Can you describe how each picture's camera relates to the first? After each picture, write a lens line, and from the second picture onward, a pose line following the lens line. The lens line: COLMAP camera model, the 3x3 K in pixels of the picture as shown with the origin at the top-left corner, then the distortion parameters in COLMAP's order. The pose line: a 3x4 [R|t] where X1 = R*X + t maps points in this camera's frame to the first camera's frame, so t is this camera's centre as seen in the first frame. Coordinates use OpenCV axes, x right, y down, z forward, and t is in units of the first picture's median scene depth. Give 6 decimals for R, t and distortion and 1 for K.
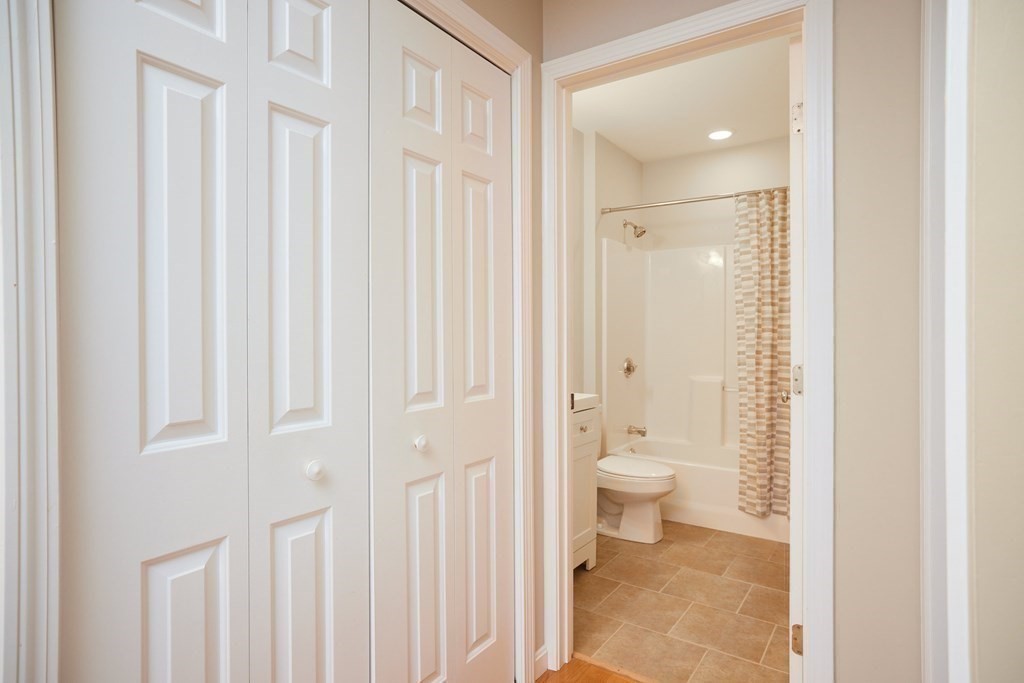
lens RADIAL K [[560.8, 0, 512.6], [0, 560.8, 337.3], [0, 0, 1]] dist [-0.007532, 0.010096]
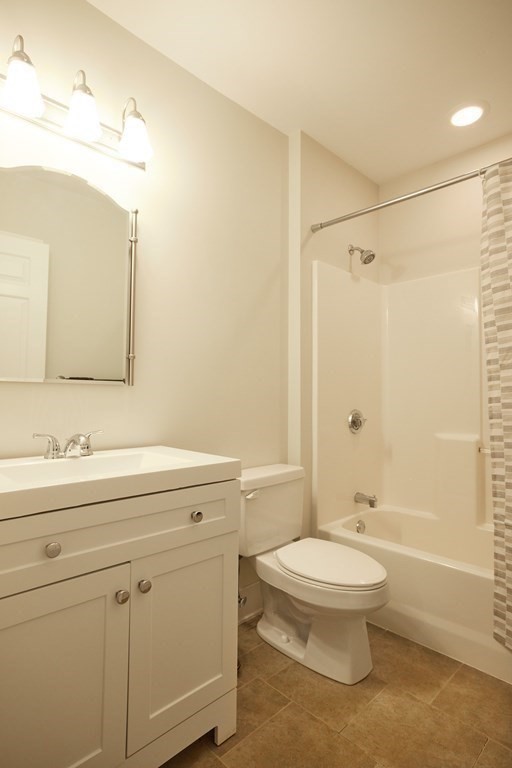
lens RADIAL K [[420.6, 0, 253.9], [0, 420.6, 386.3], [0, 0, 1]] dist [-0.007532, 0.010096]
pose [[0.980479, -0.005035, -0.196560, 0.225150], [-0.001465, 0.999457, -0.032908, 0.028627], [0.196619, 0.032553, 0.979939, 0.450561]]
